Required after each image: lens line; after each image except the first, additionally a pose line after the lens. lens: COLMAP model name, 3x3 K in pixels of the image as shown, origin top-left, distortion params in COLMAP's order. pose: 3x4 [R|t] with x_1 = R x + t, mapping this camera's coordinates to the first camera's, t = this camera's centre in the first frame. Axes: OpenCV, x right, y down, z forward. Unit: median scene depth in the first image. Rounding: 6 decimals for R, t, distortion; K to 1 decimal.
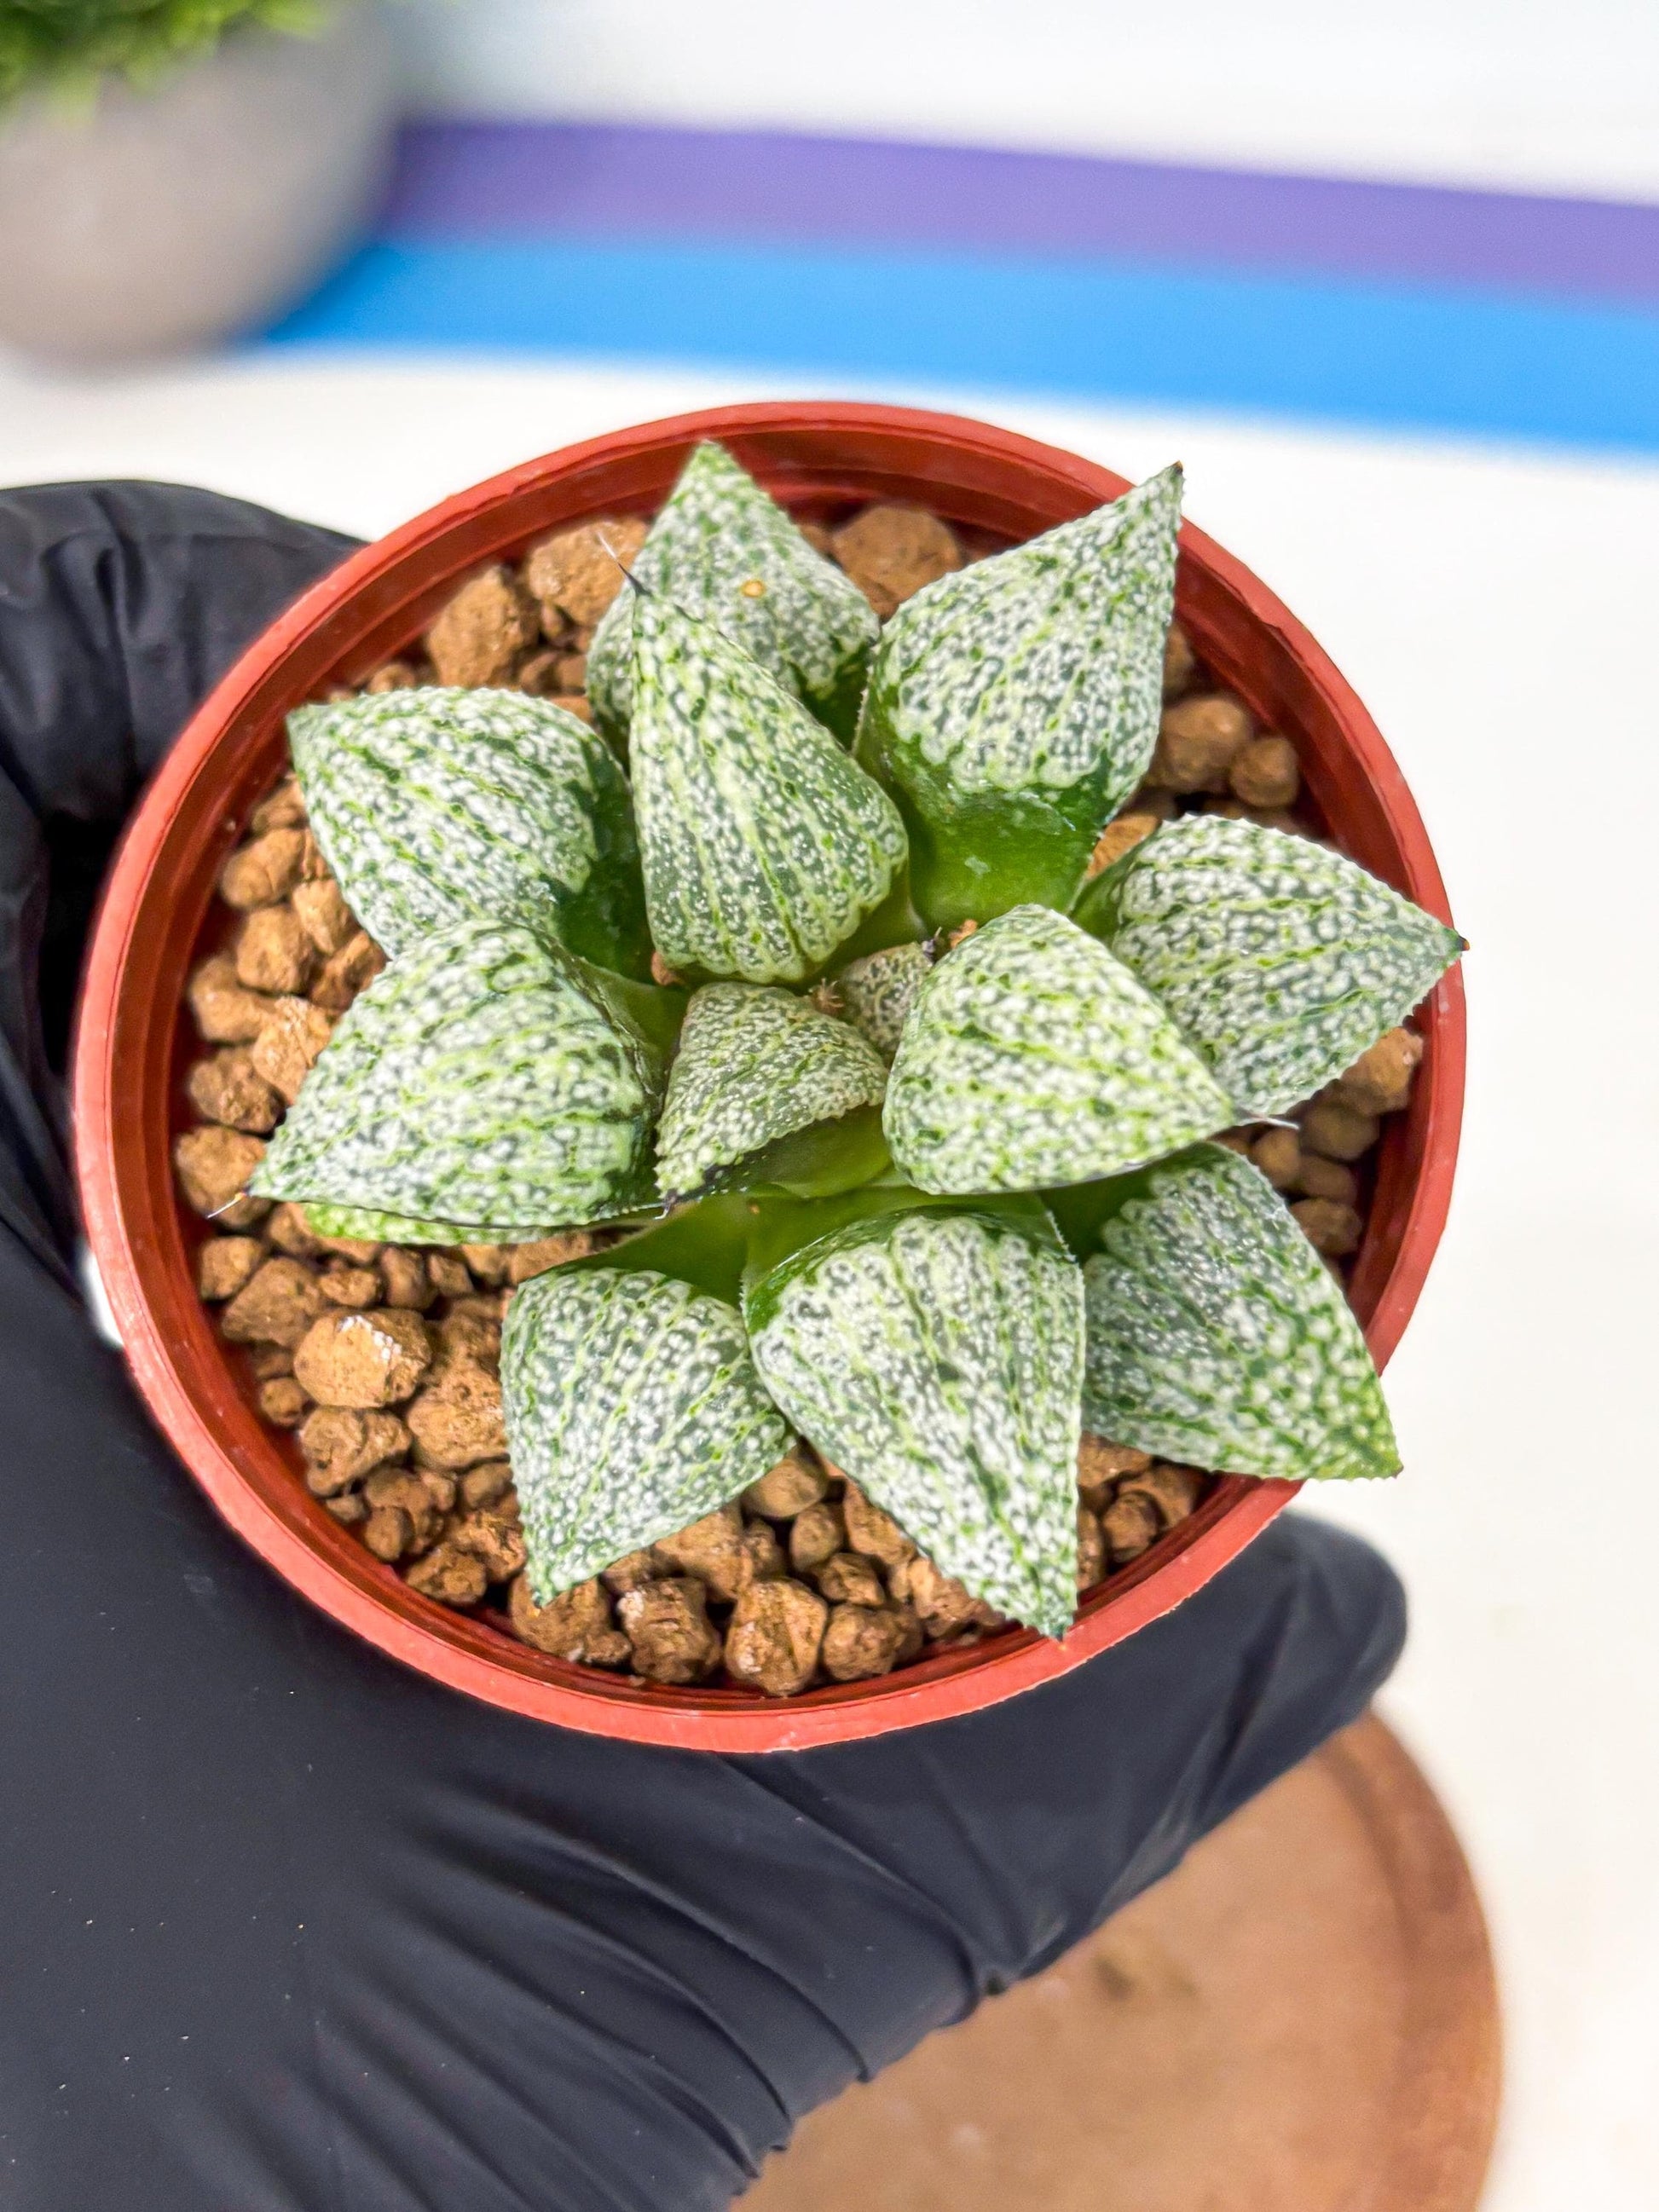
lens RADIAL K [[2806.5, 0, 816.5], [0, 2806.5, 1147.8], [0, 0, 1]] dist [0.267654, -1.384408]
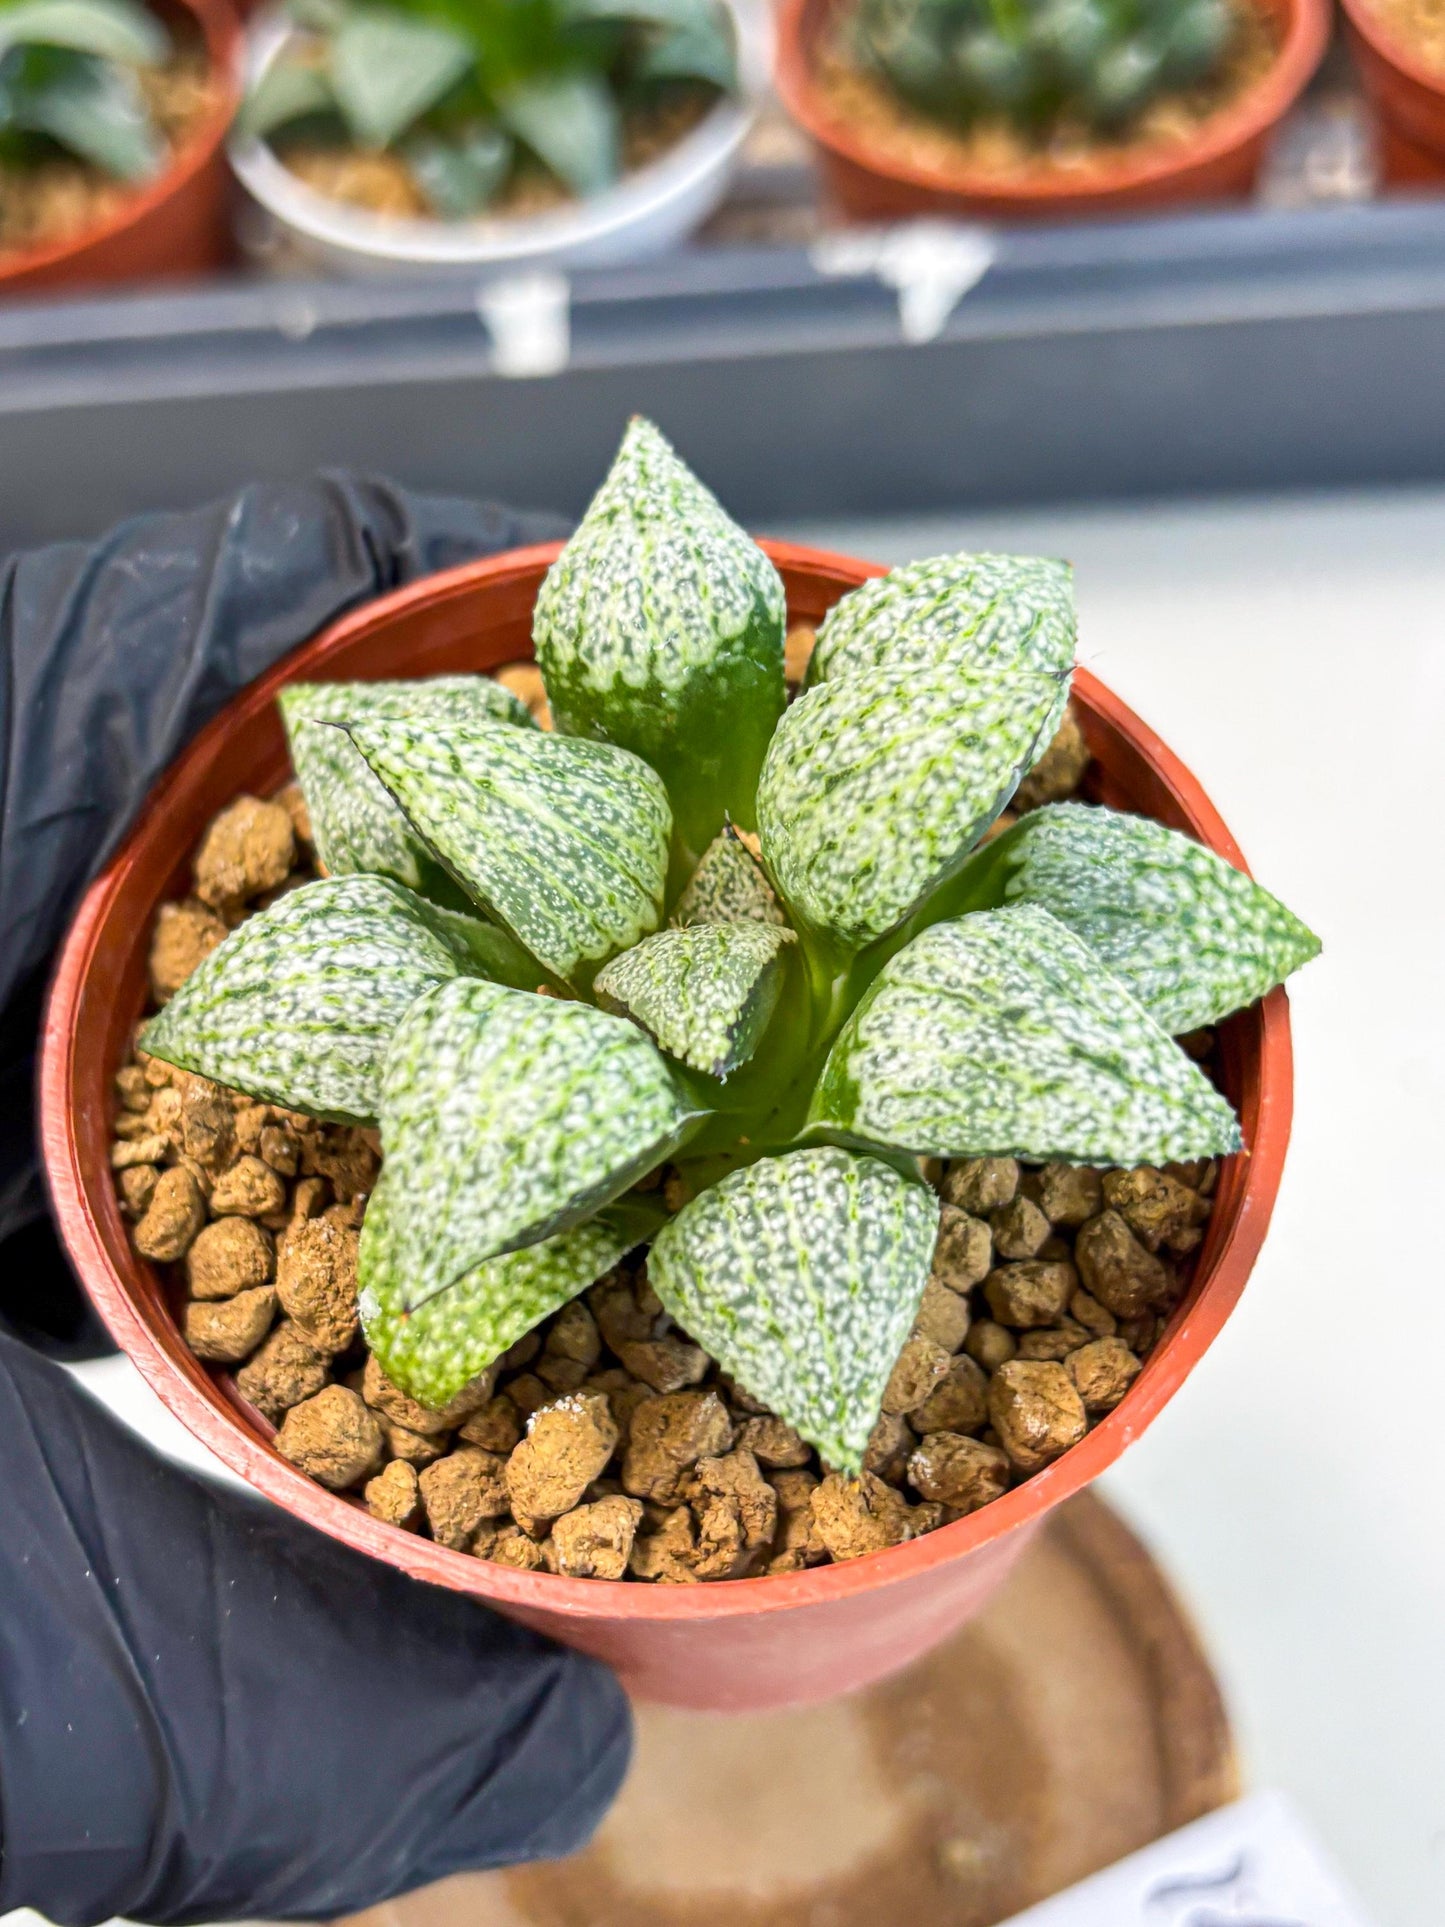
lens RADIAL K [[2431.3, 0, 696.7], [0, 2431.3, 1001.4], [0, 0, 1]] dist [0.273325, -1.405559]
pose [[0.762476, -0.580172, 0.286410, -0.311037], [0.640354, 0.740026, -0.205692, 0.186203], [-0.092614, 0.340239, 0.935767, 0.091871]]
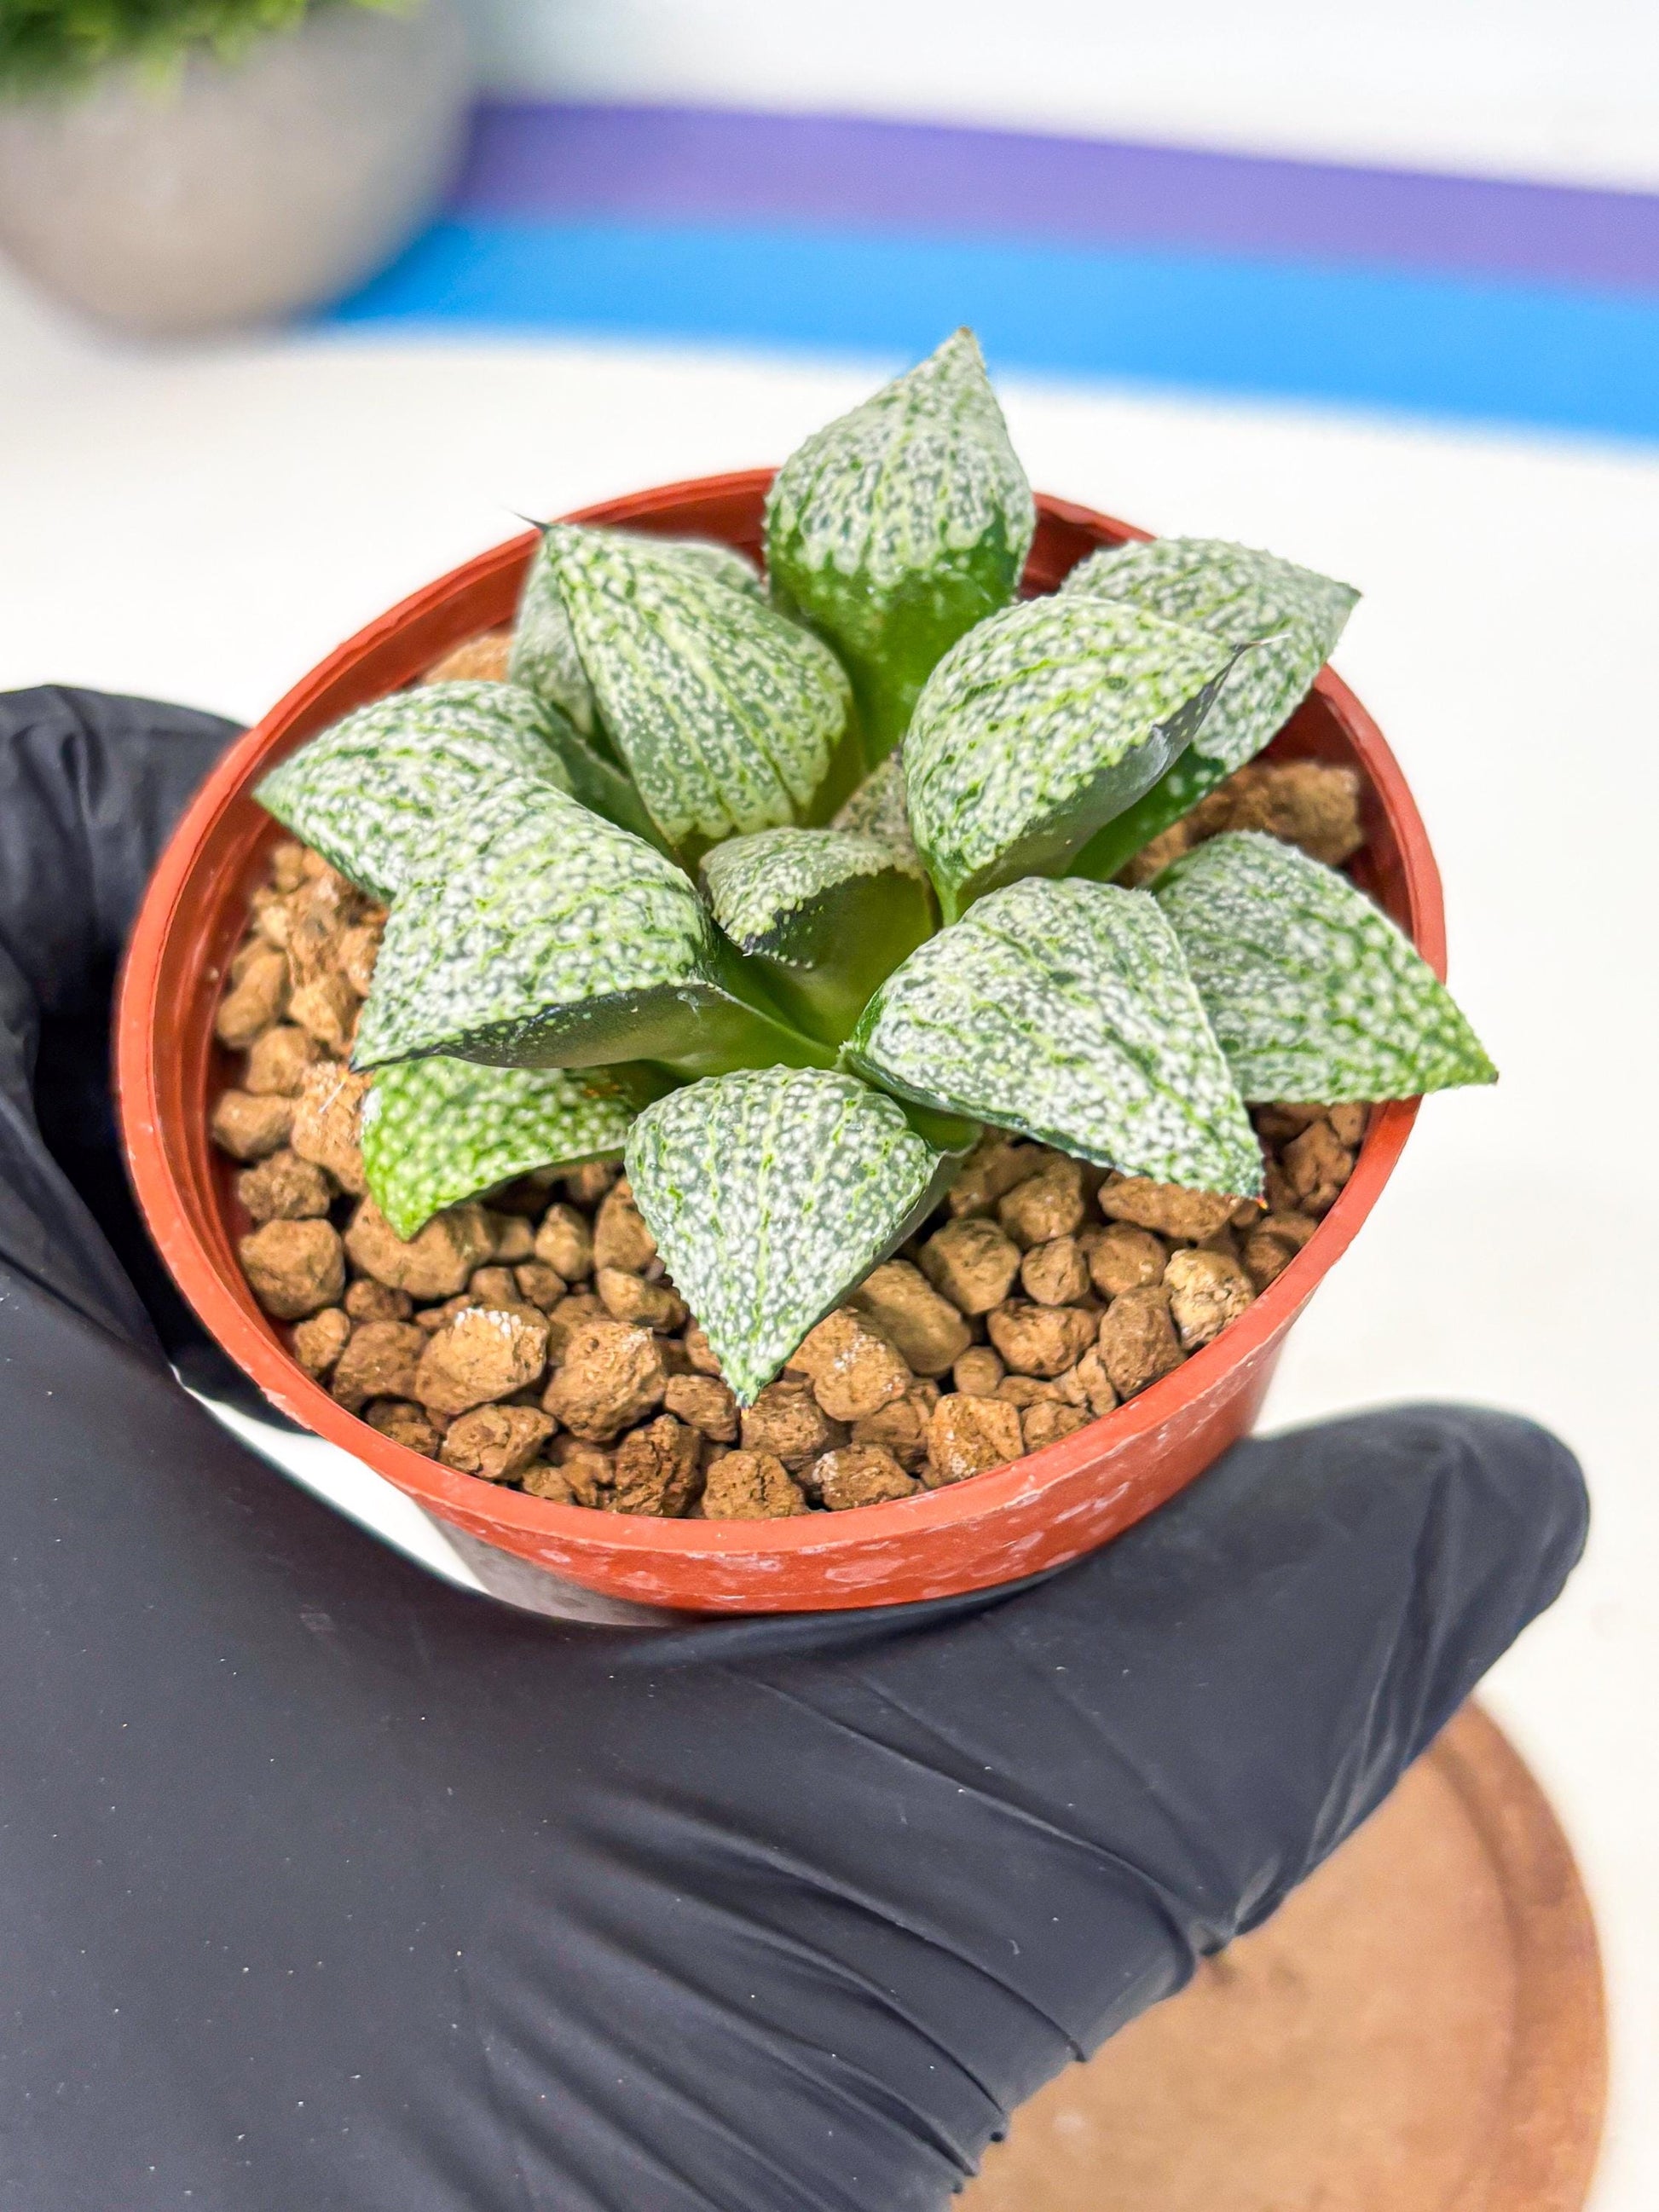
lens RADIAL K [[2791.0, 0, 799.9], [0, 2791.0, 1149.5], [0, 0, 1]] dist [0.273325, -1.405559]
pose [[0.947266, -0.287156, 0.142225, -0.198759], [0.319506, 0.880346, -0.350579, 0.442354], [-0.024536, 0.377534, 0.925671, 0.072039]]
